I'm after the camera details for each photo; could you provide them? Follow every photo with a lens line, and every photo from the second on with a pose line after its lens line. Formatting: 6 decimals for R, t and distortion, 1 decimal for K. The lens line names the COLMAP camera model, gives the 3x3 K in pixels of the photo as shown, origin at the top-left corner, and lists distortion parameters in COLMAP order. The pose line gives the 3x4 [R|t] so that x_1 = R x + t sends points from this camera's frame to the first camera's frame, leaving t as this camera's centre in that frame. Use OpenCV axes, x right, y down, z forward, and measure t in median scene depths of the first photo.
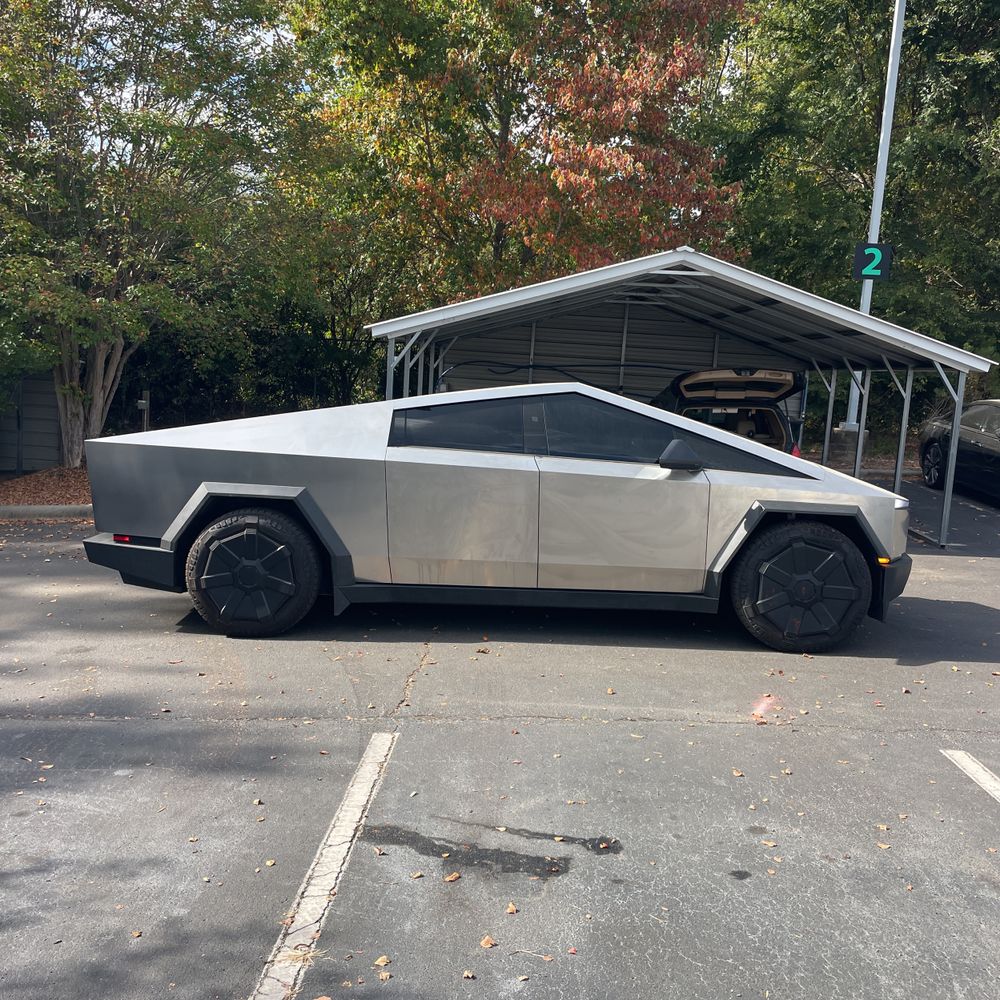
lens RADIAL K [[1003.8, 0, 500.2], [0, 1003.8, 485.7], [0, 0, 1]] dist [0.099912, -0.156896]
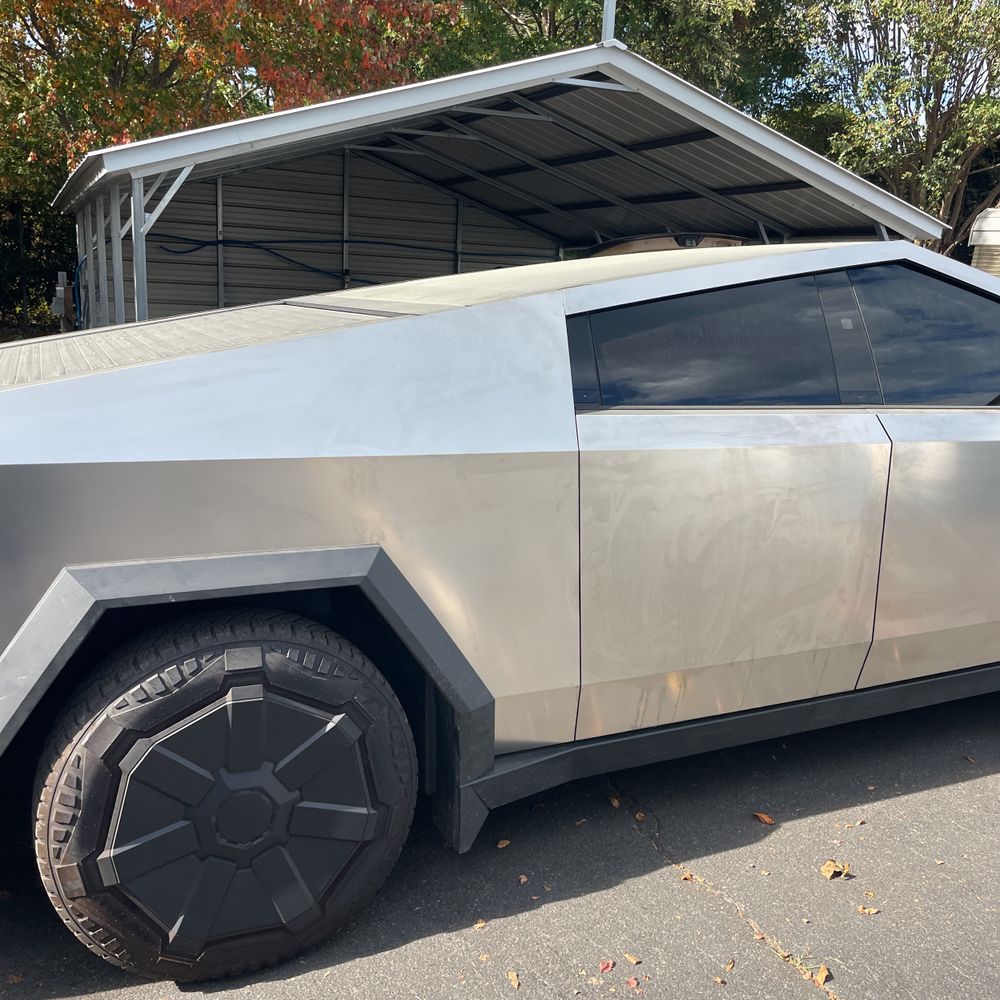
lens RADIAL K [[1014.5, 0, 488.7], [0, 1014.5, 501.9], [0, 0, 1]] dist [0.084871, -0.138920]
pose [[0.897398, -0.113407, 0.426398, -0.311535], [0.061482, 0.989116, 0.133675, -0.059468], [-0.436917, -0.093744, 0.894604, 0.659143]]
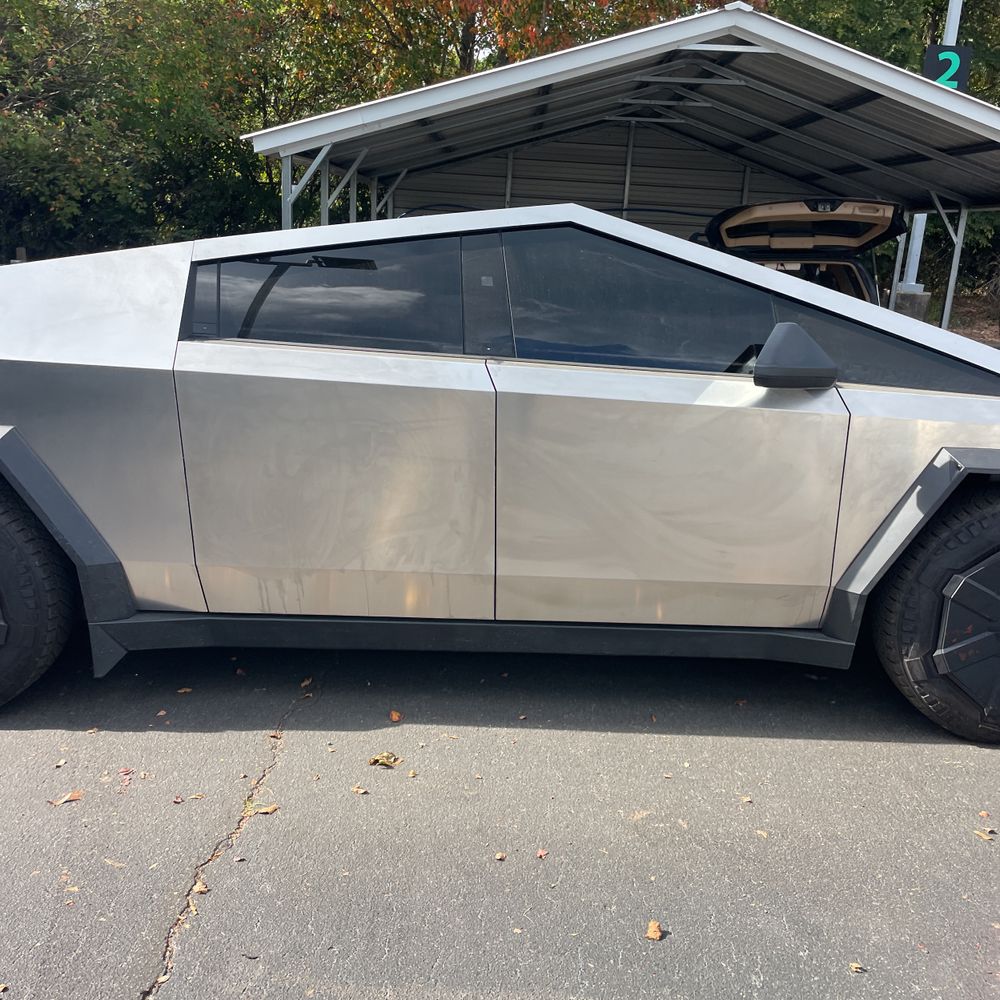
lens RADIAL K [[1003.8, 0, 500.2], [0, 1003.8, 485.7], [0, 0, 1]] dist [0.099912, -0.156896]
pose [[0.999872, -0.009461, 0.012872, 0.033826], [0.007666, 0.991086, 0.133006, -0.033600], [-0.014015, -0.132891, 0.991032, 0.507492]]
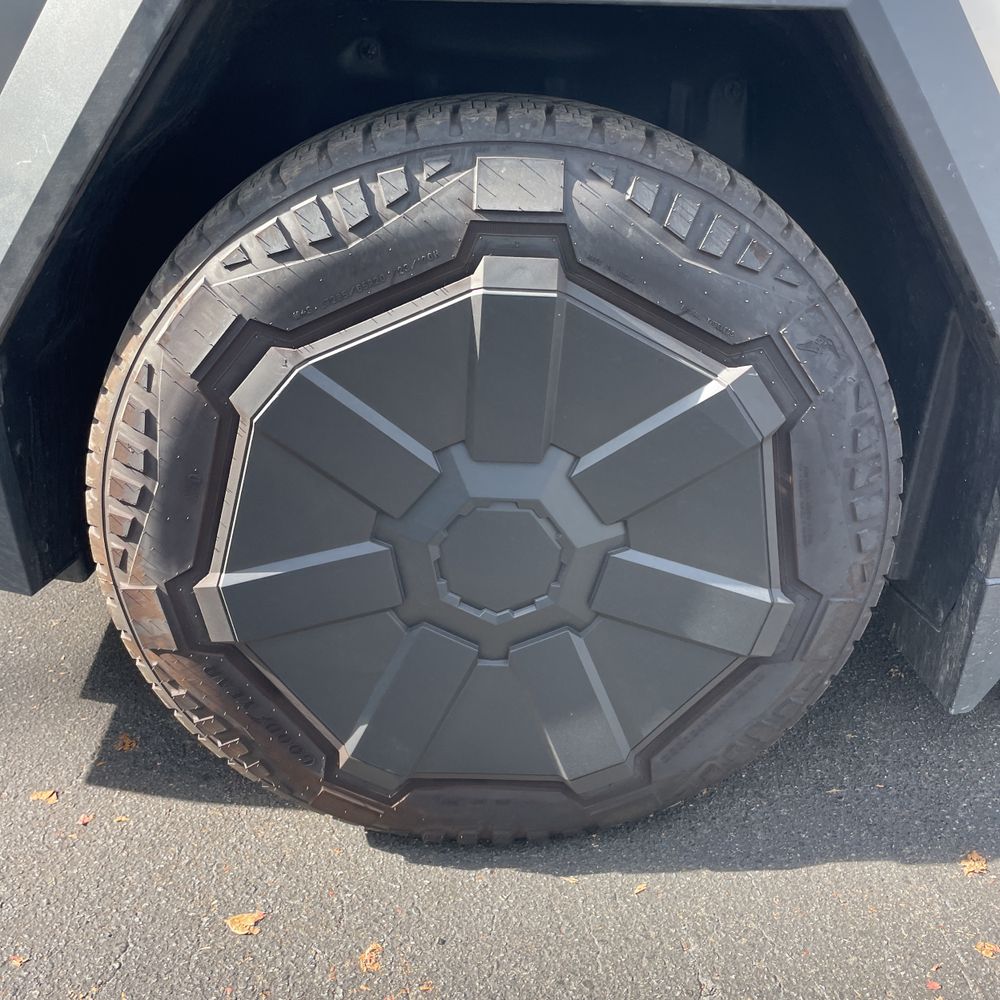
lens RADIAL K [[1014.5, 0, 488.7], [0, 1014.5, 501.9], [0, 0, 1]] dist [0.084871, -0.138920]
pose [[0.996928, -0.052953, 0.057705, -0.259451], [0.028803, 0.933042, 0.358613, 0.023776], [-0.072831, -0.355849, 0.931701, 0.854814]]
